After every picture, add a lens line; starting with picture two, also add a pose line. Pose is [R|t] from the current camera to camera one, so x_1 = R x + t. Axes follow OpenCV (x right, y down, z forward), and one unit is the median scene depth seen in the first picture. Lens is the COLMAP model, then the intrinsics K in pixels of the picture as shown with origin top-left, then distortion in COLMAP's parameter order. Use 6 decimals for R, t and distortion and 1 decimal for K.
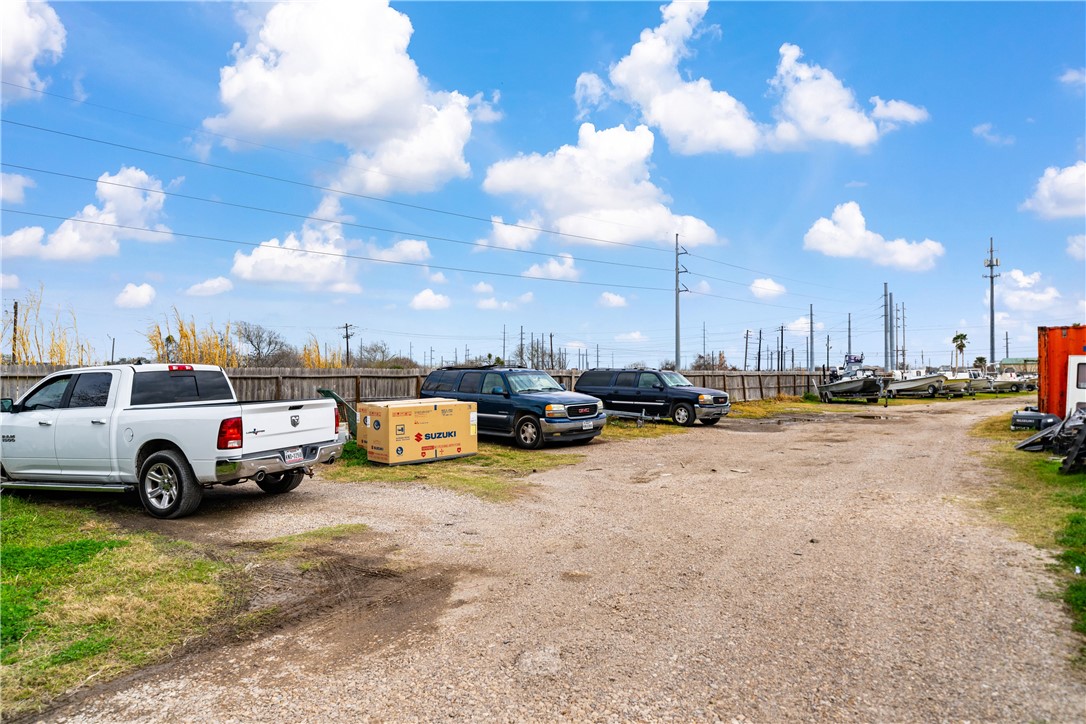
lens RADIAL K [[623.9, 0, 543.0], [0, 623.9, 362.0], [0, 0, 1]] dist [-0.000258, -0.000042]
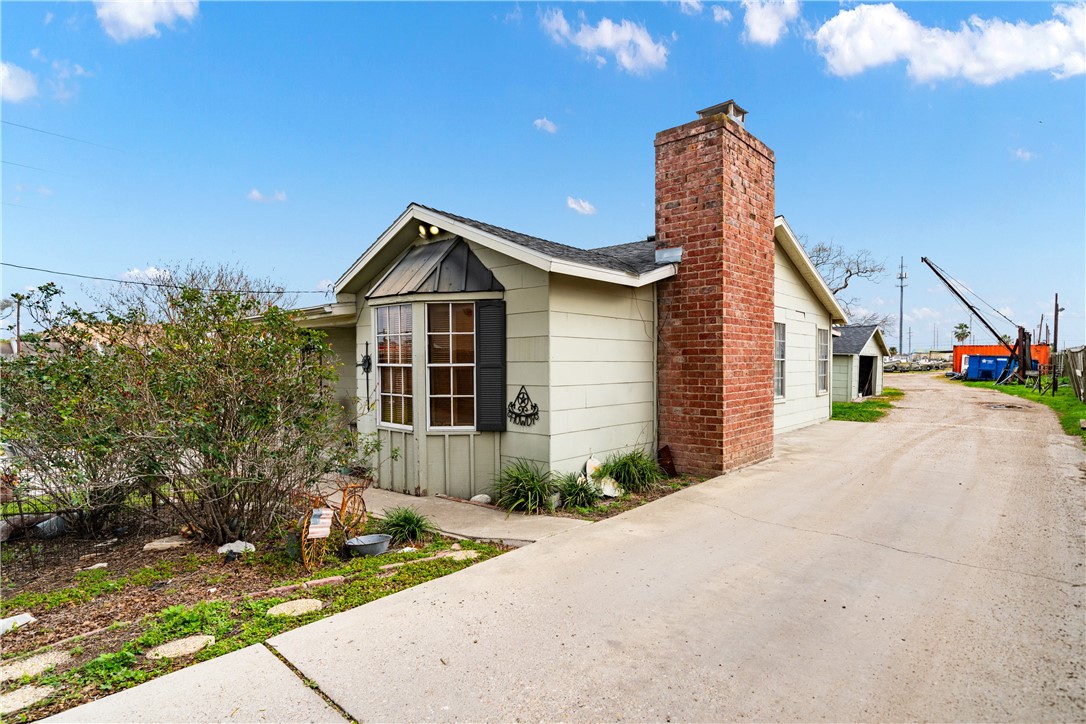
lens RADIAL K [[550.8, 0, 543.0], [0, 550.8, 362.0], [0, 0, 1]] dist [0.000516, 0.000257]
pose [[0.998264, 0.001151, 0.058888, -0.610366], [-0.002581, 0.999704, 0.024201, -0.014906], [-0.058843, -0.024311, 0.997971, -0.705242]]
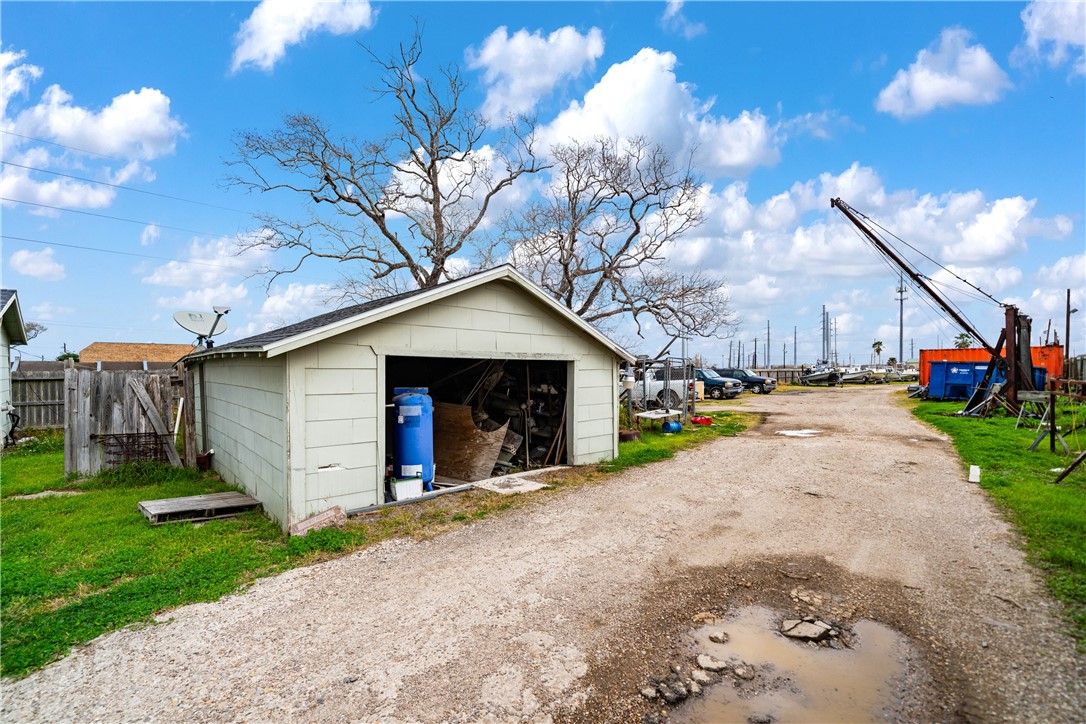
lens RADIAL K [[460.2, 0, 542.0], [0, 460.2, 372.7], [0, 0, 1]] dist [0.000621, 0.000028]
pose [[0.999247, -0.005455, -0.038402, -0.240796], [0.006307, 0.999736, 0.022094, -0.007373], [0.038271, -0.022319, 0.999018, -0.338566]]
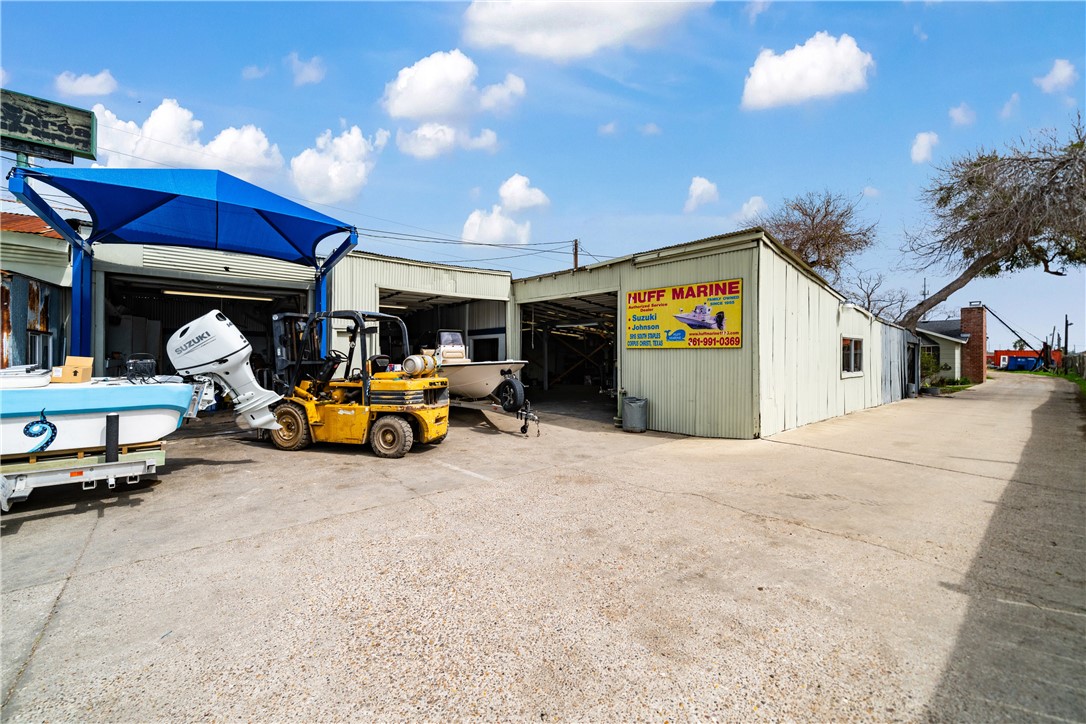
lens RADIAL K [[409.7, 0, 542.4], [0, 409.7, 353.1], [0, 0, 1]] dist [-0.002543, -0.000230]
pose [[0.994835, 0.009971, -0.101010, -1.132640], [-0.008374, 0.999833, 0.016224, -0.023884], [0.101155, -0.015294, 0.994753, -1.204679]]
